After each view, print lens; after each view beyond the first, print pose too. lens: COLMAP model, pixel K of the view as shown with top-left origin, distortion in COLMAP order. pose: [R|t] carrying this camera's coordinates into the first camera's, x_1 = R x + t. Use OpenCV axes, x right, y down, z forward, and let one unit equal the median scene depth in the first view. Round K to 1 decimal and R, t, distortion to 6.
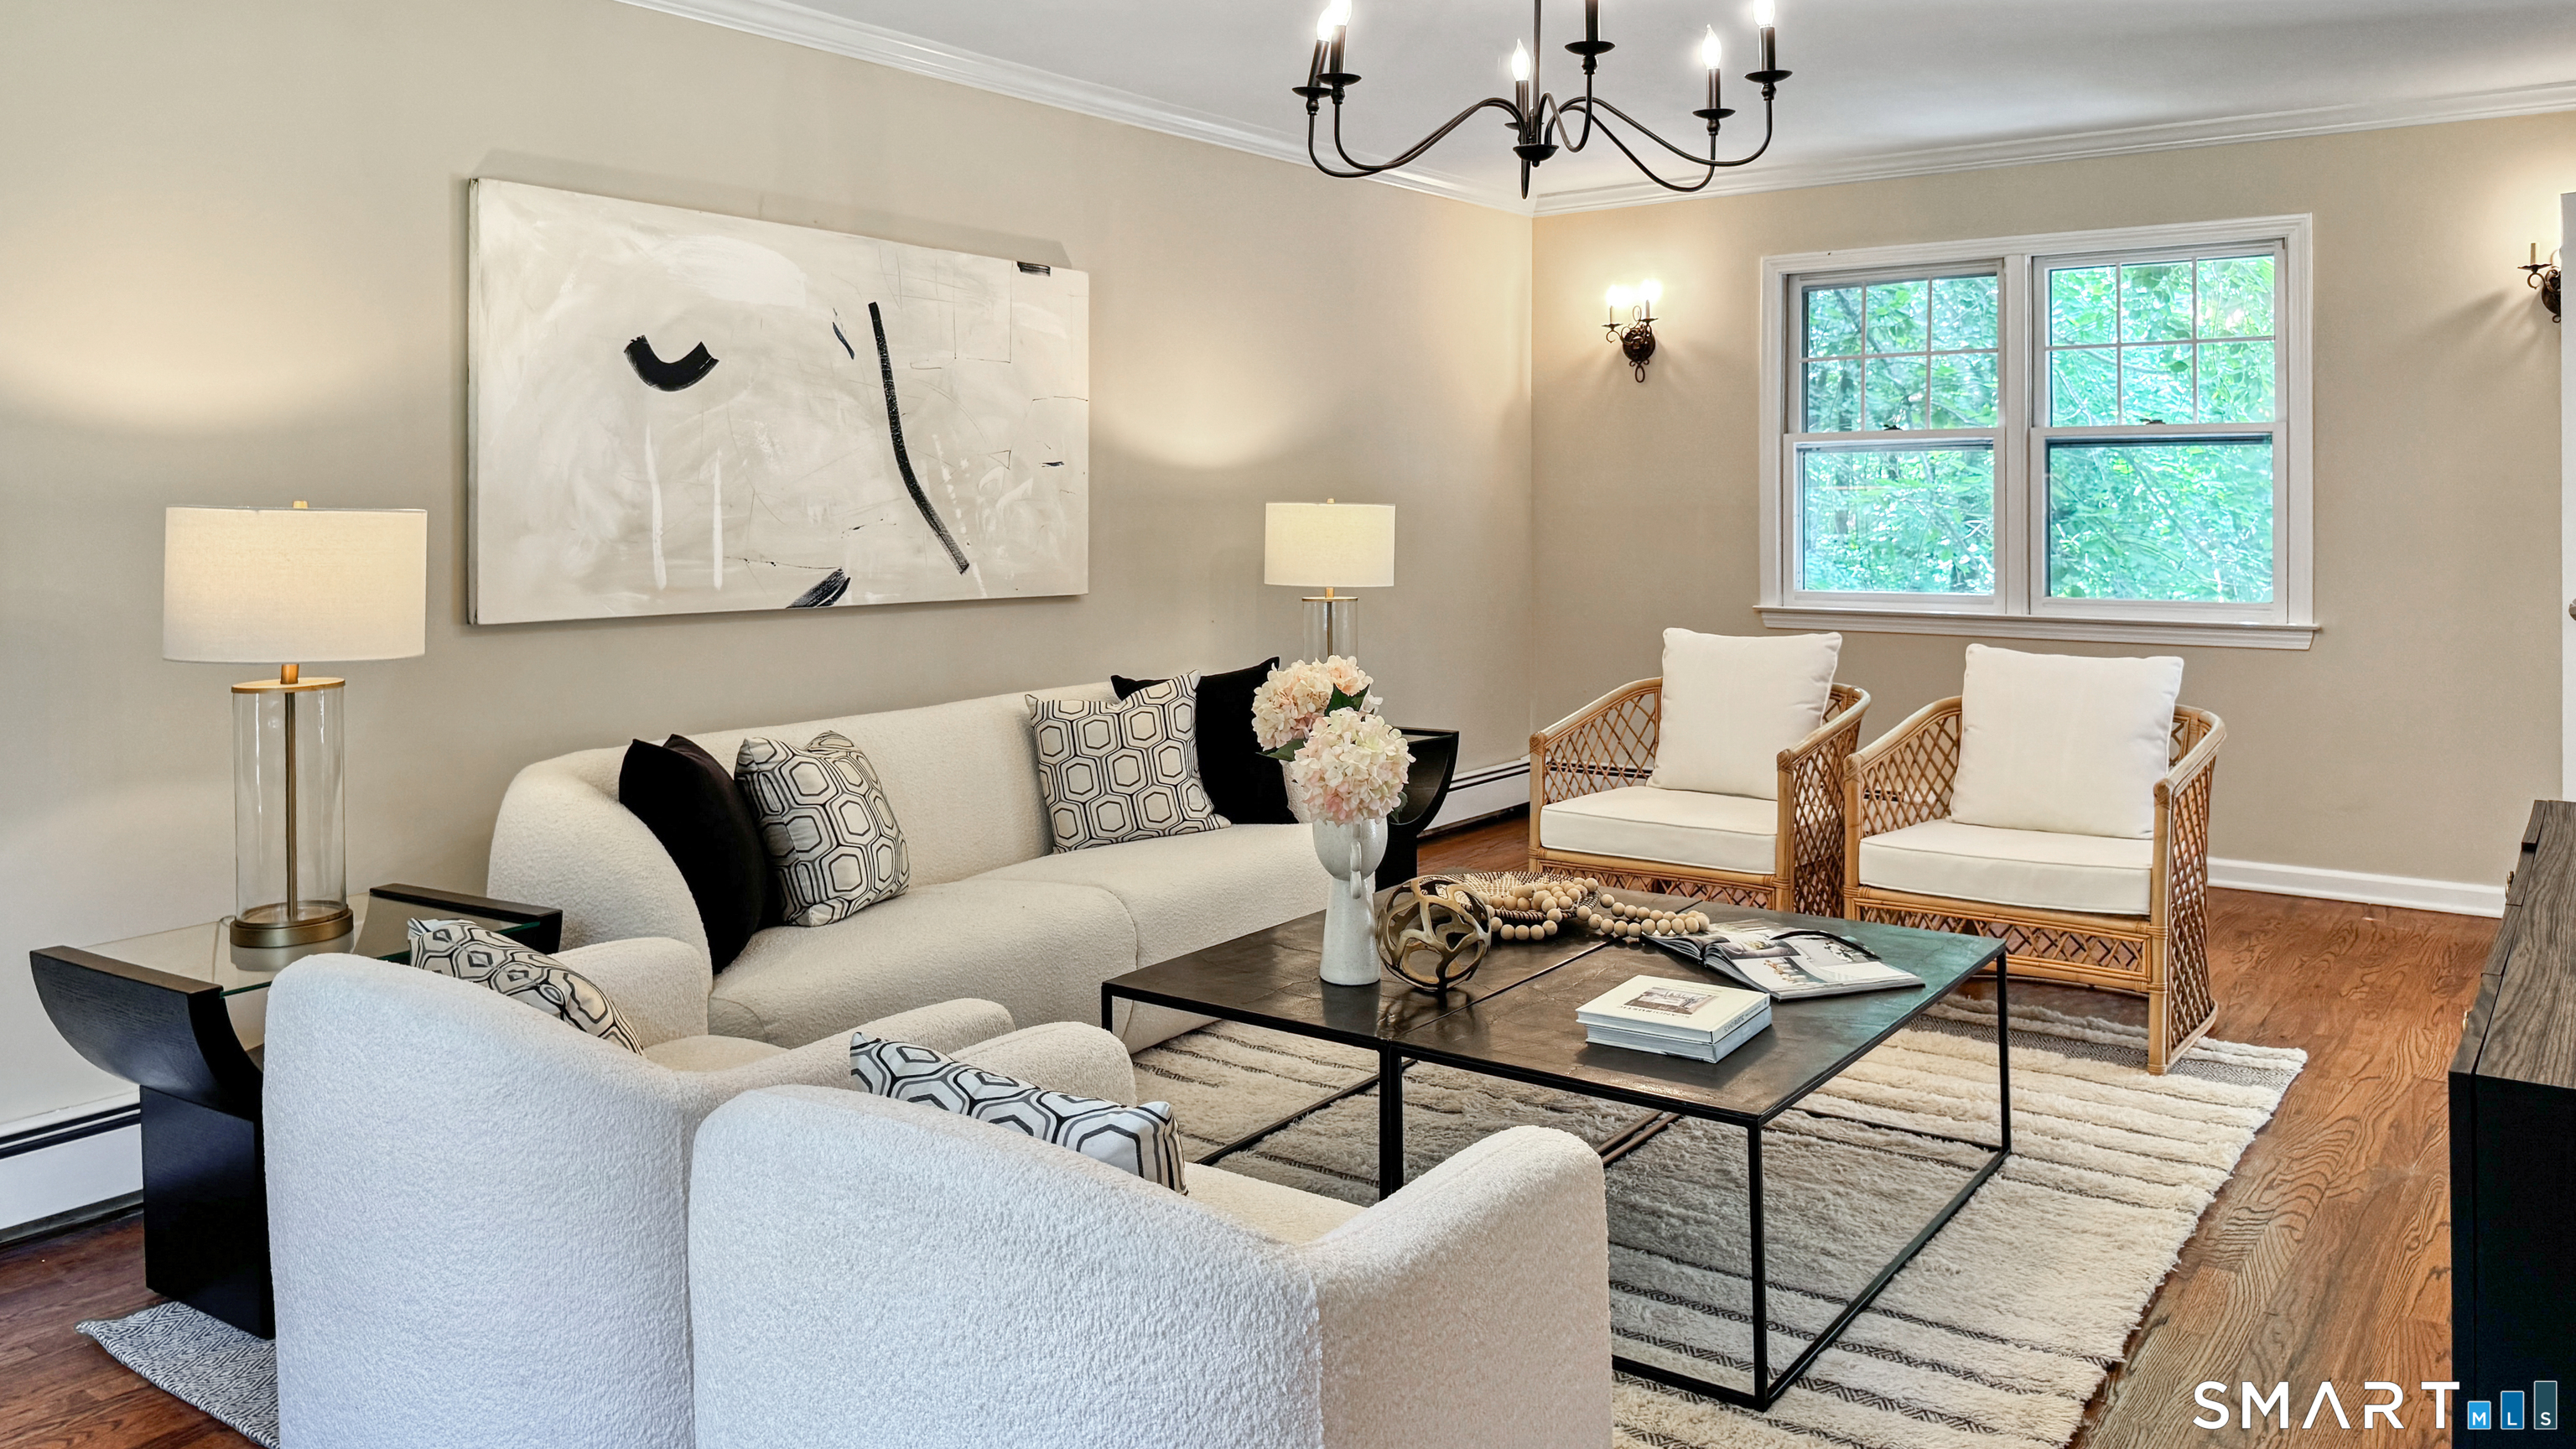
lens RADIAL K [[1840.2, 0, 1245.5], [0, 1840.2, 545.6], [0, 0, 1]] dist [0.065523, -0.109830]
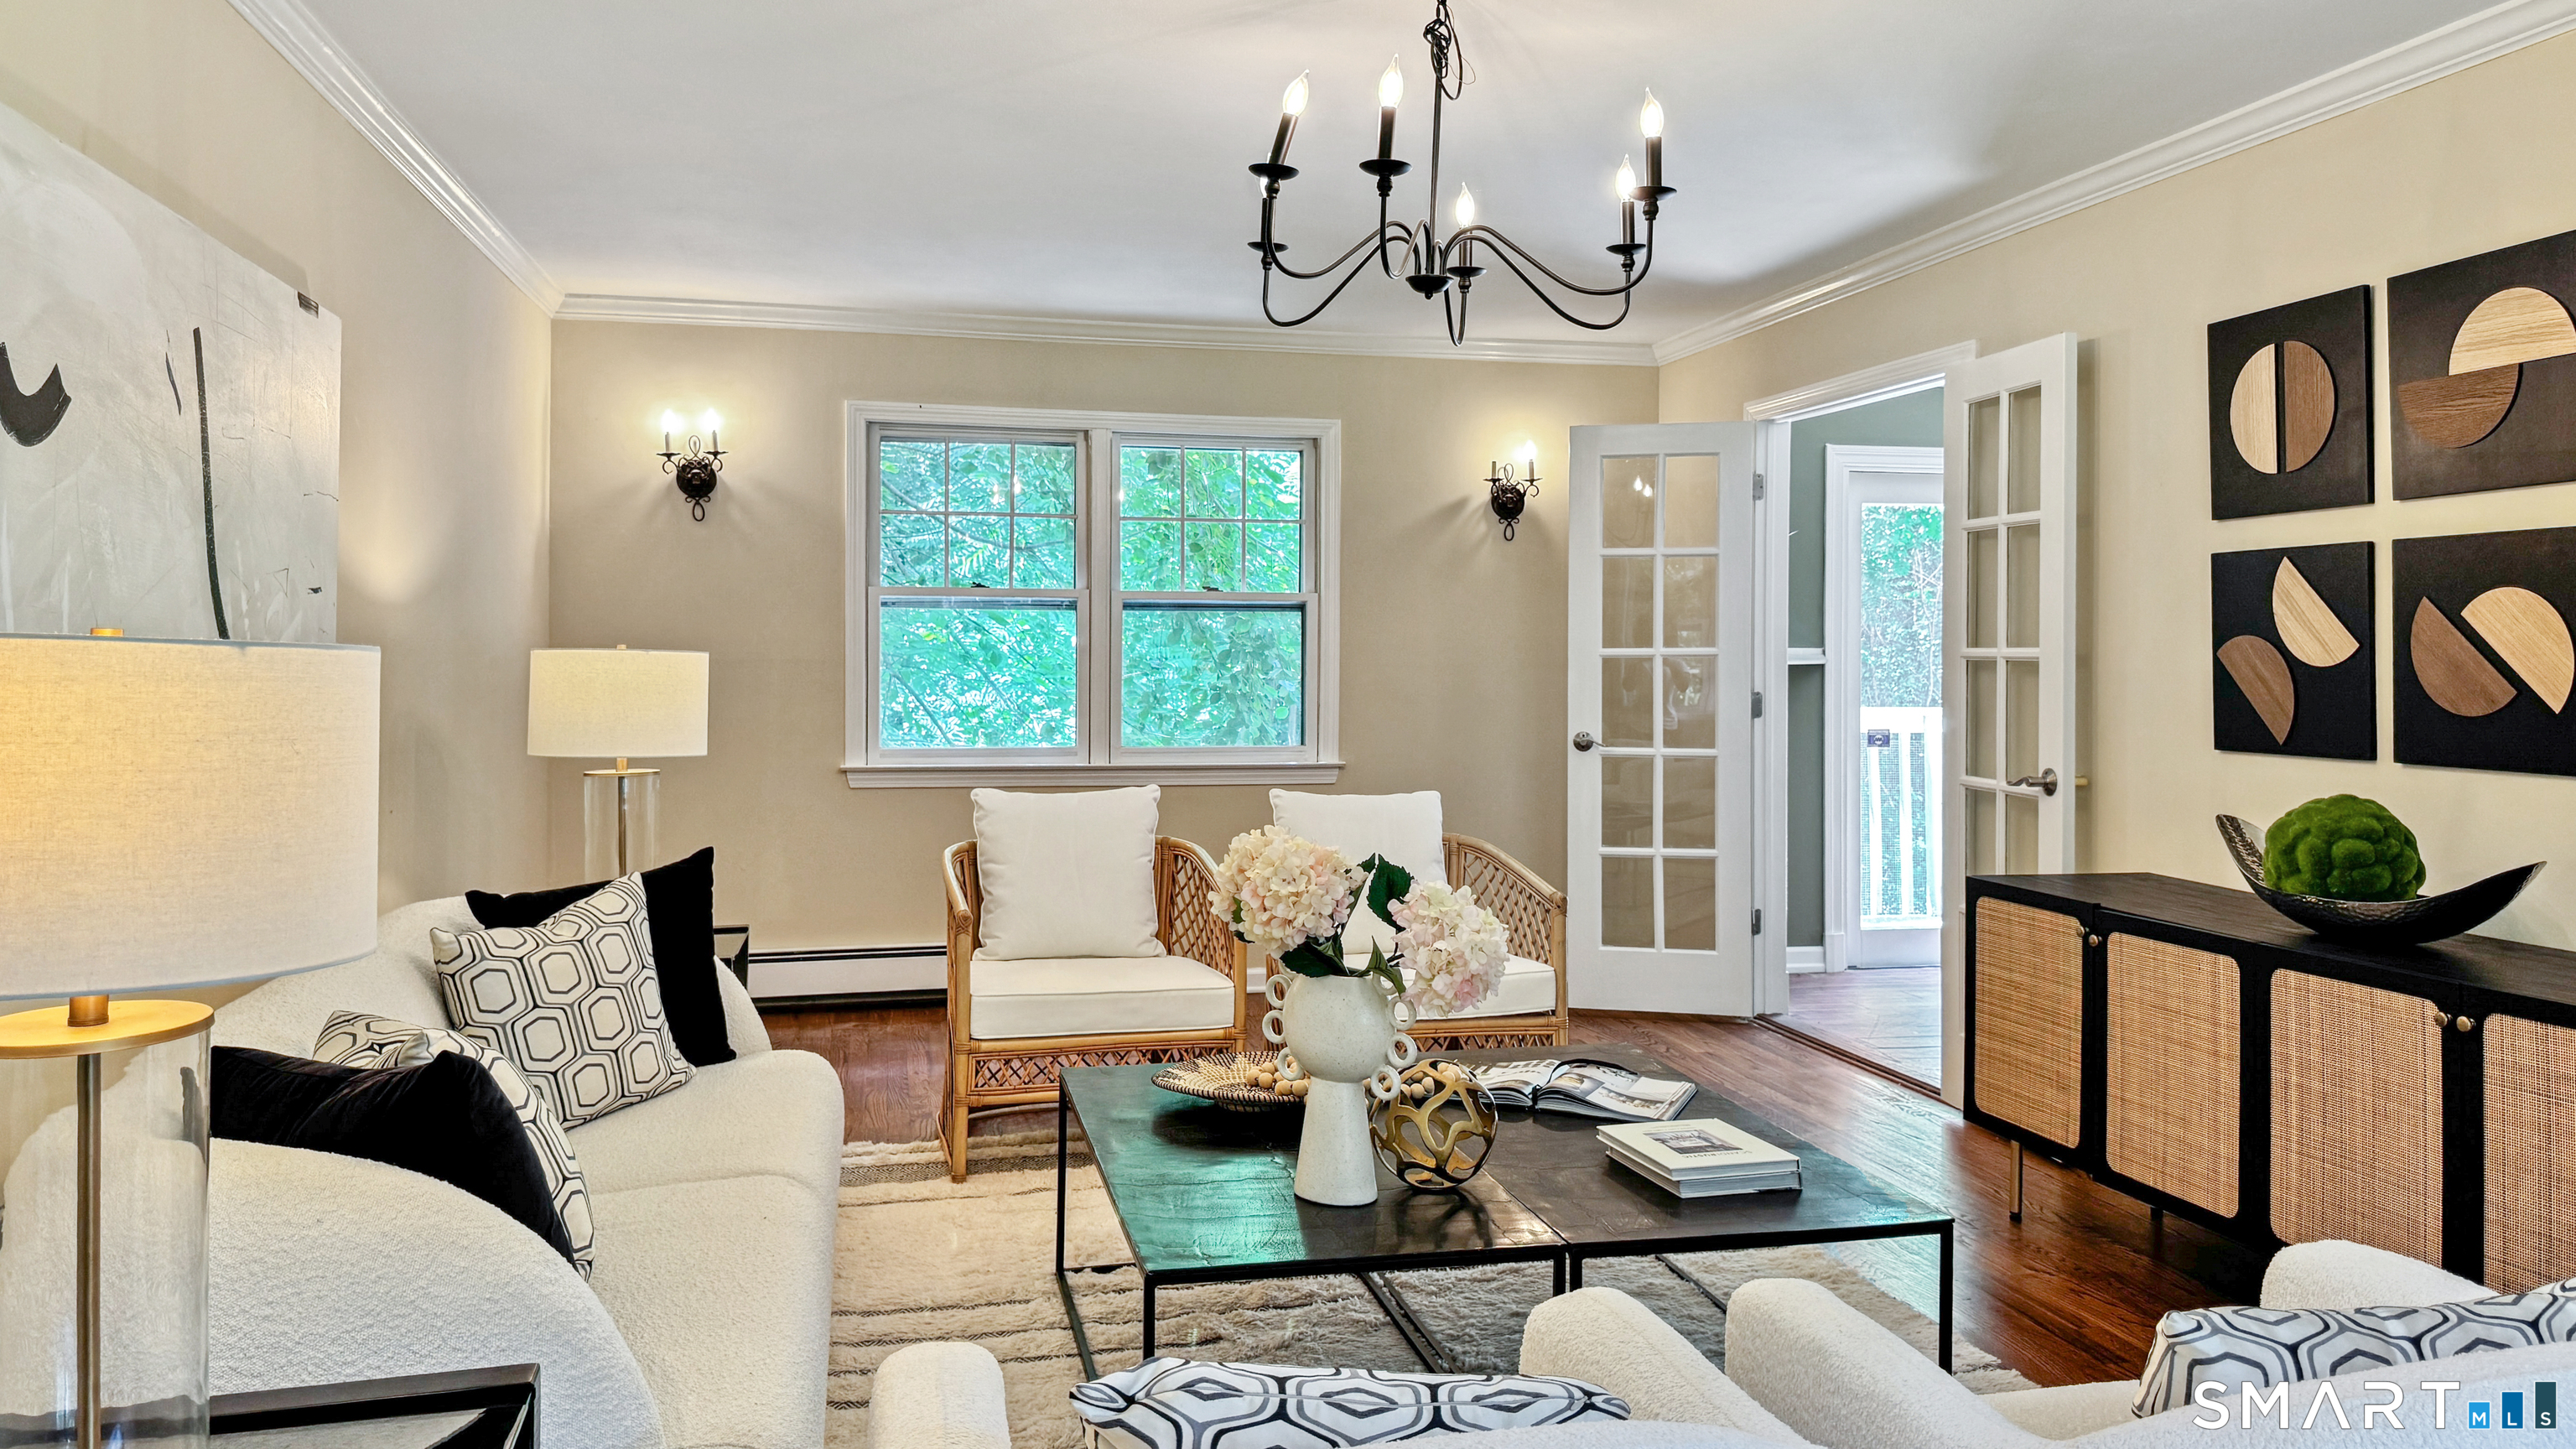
lens RADIAL K [[1840.2, 0, 1286.2], [0, 1840.2, 671.7], [0, 0, 1]] dist [0.065523, -0.109830]
pose [[0.654791, 0.000752, 0.755809, -0.368703], [0.012271, 0.999857, -0.011626, -0.002088], [-0.755710, 0.016887, 0.654689, 0.264011]]
